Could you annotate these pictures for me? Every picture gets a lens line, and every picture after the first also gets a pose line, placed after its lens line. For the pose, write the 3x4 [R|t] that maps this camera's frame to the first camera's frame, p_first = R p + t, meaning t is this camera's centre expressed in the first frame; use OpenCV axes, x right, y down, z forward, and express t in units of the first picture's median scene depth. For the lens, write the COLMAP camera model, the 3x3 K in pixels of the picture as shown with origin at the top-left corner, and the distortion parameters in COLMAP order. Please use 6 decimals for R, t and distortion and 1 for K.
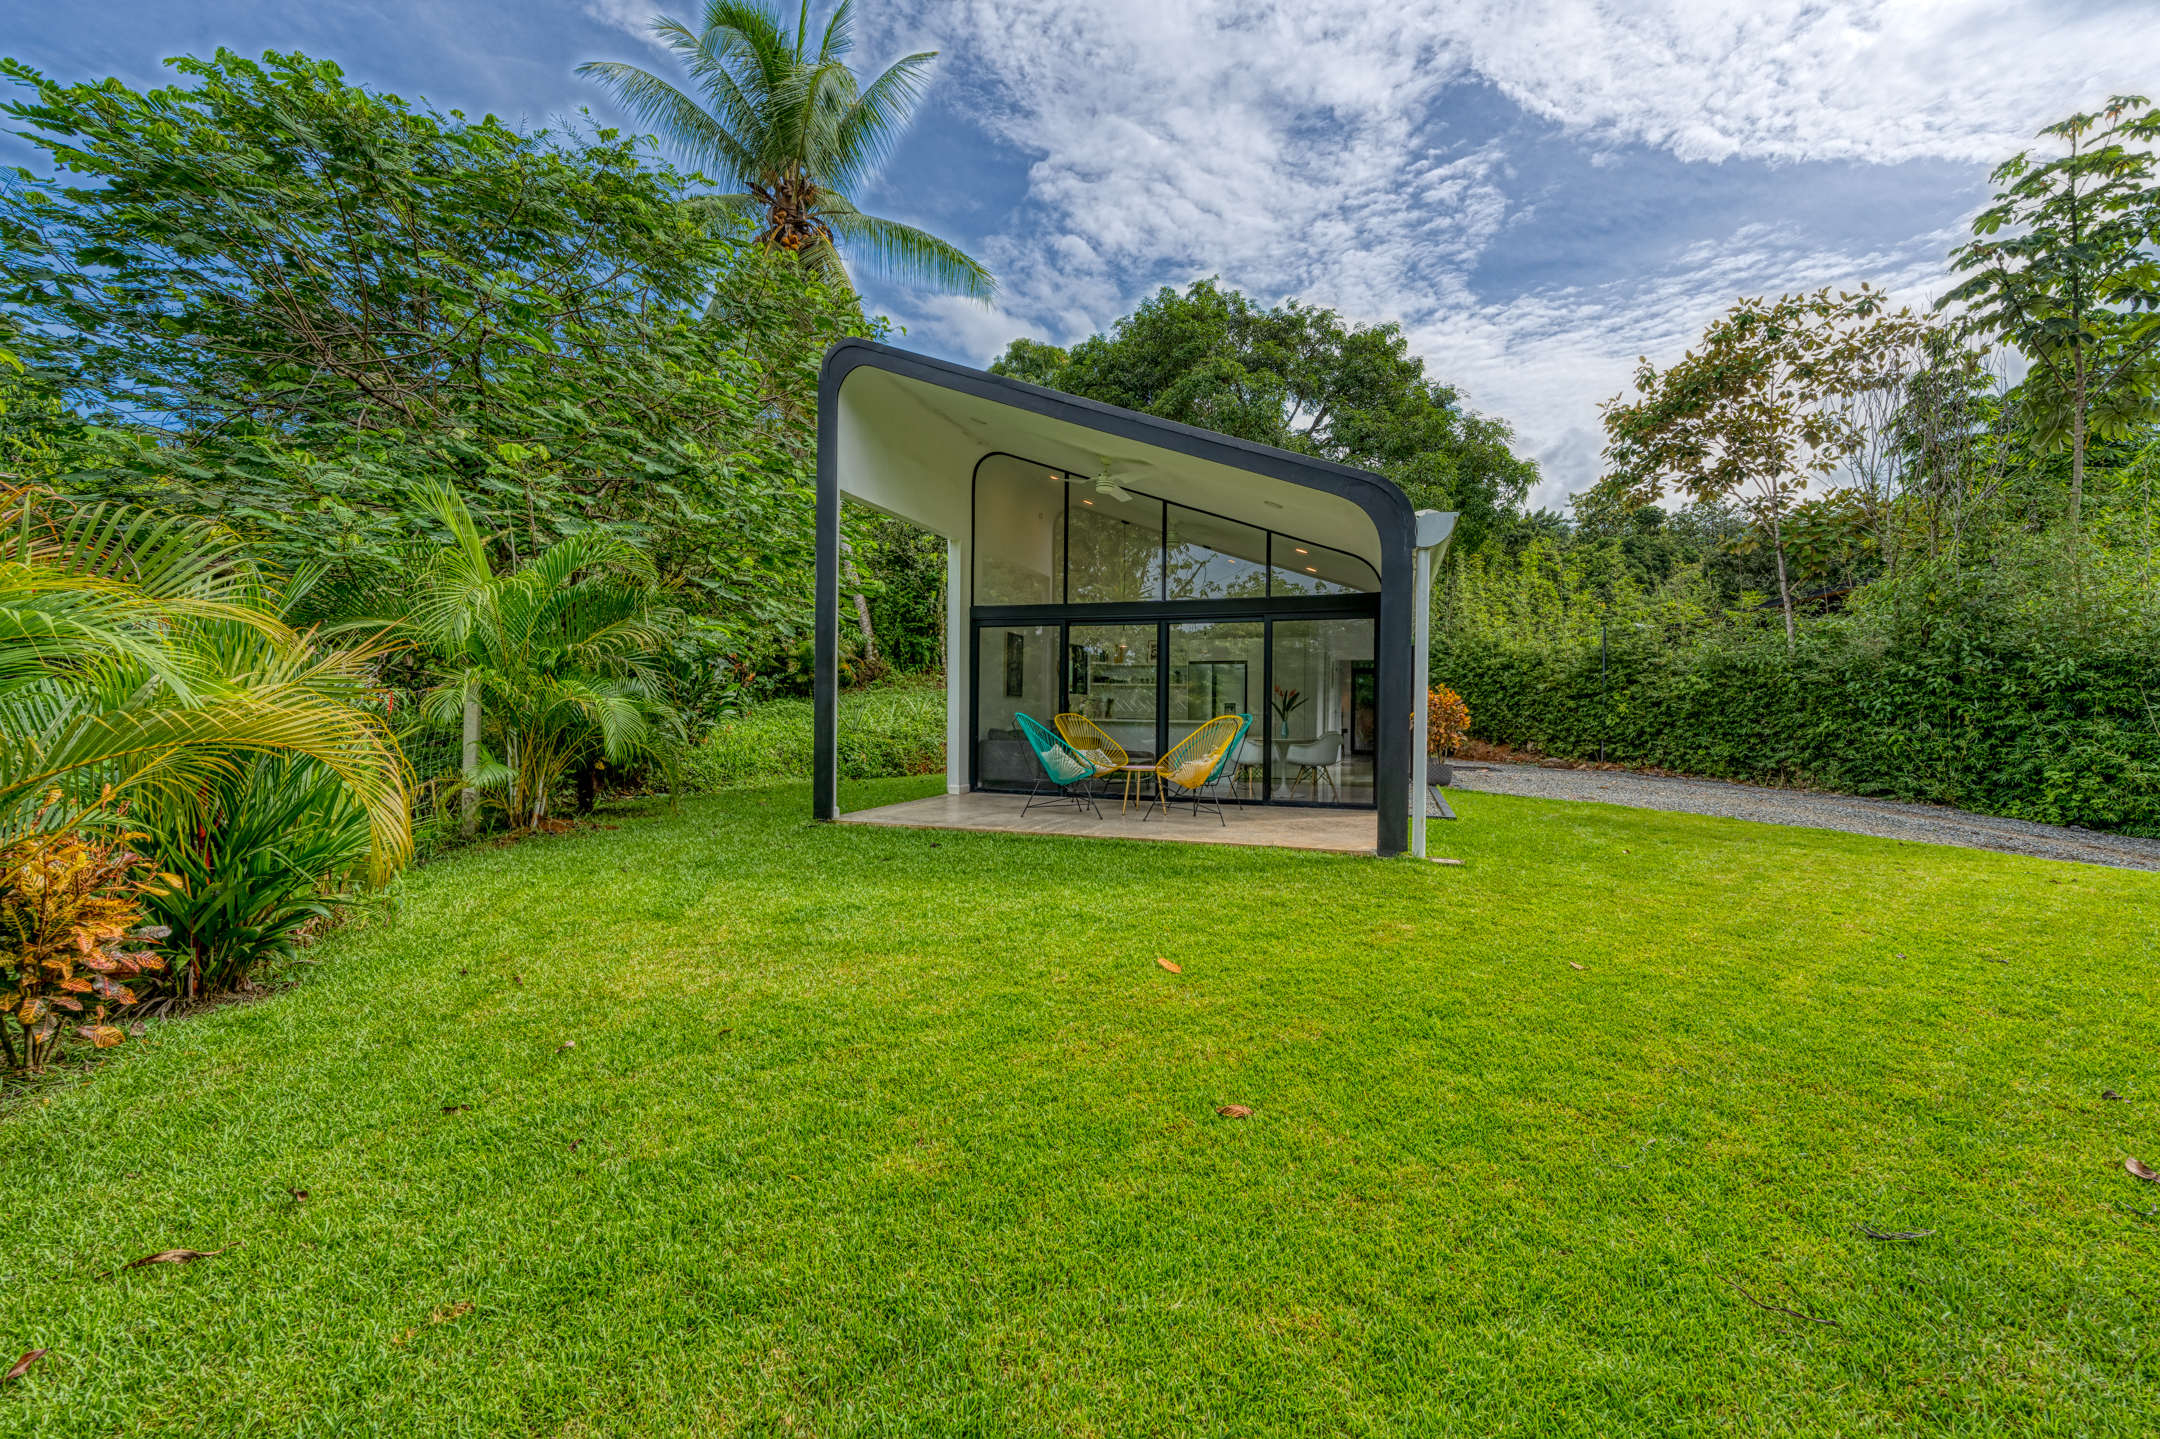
lens RADIAL K [[863.6, 0, 1102.9], [0, 863.6, 708.2], [0, 0, 1]] dist [0.003172, -0.000141]
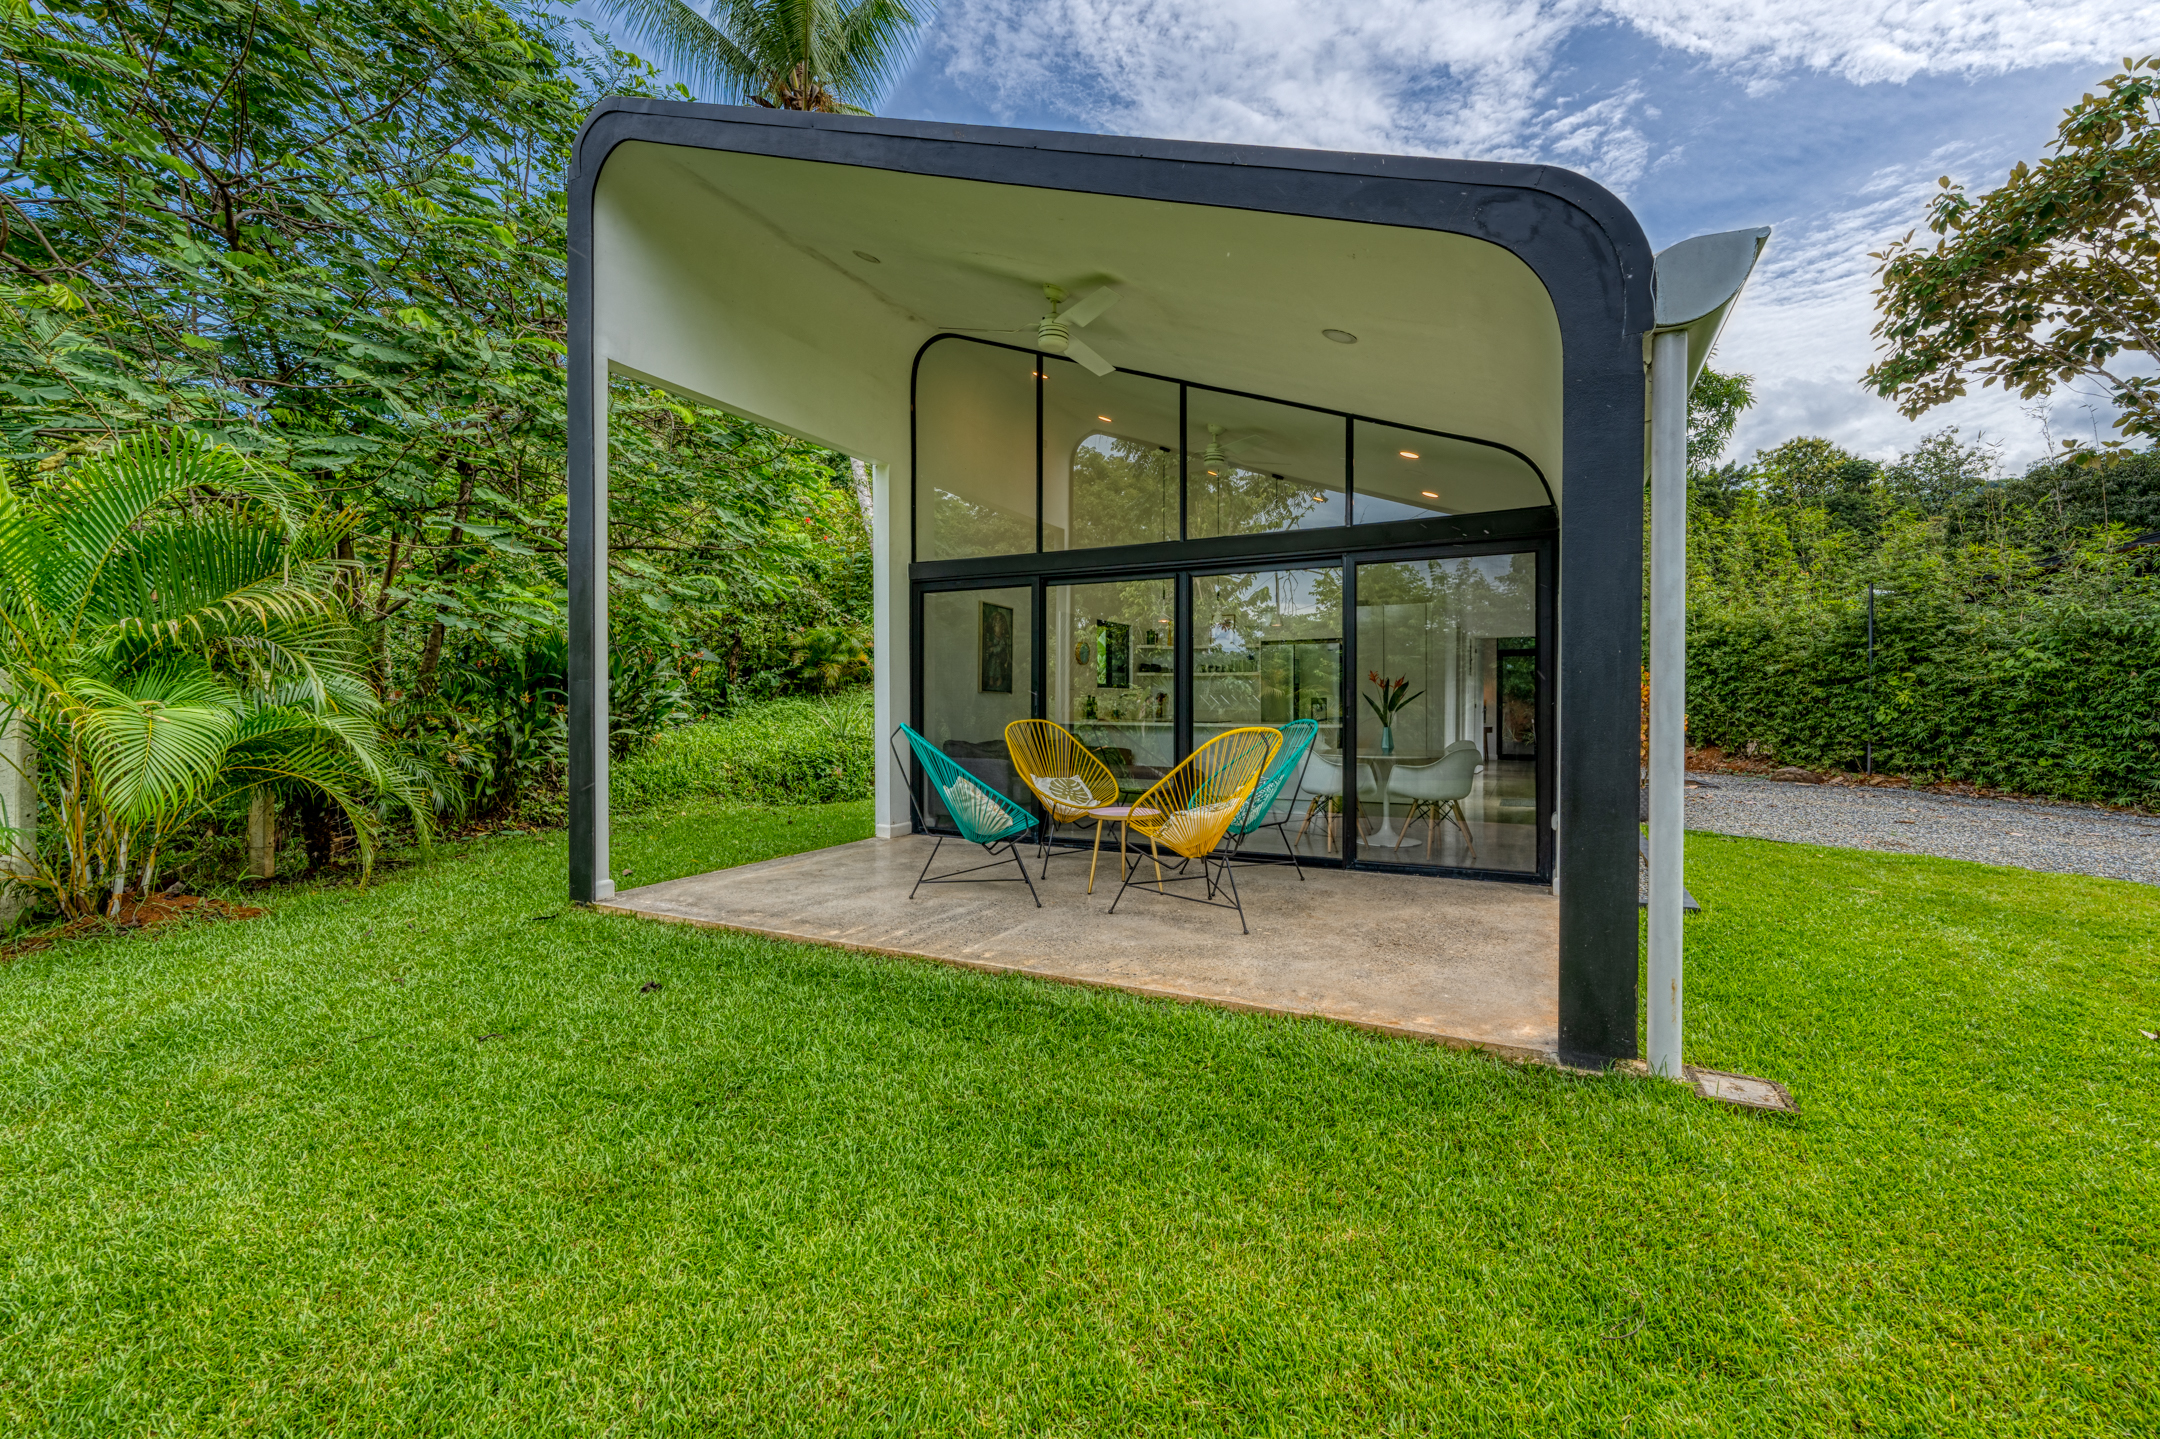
lens RADIAL K [[882.2, 0, 1086.2], [0, 882.2, 657.4], [0, 0, 1]] dist [-0.037025, 0.013479]
pose [[0.987854, -0.017712, -0.154372, 0.052424], [0.009987, 0.998665, -0.050672, -0.003585], [0.155063, 0.048514, 0.986713, 0.193765]]
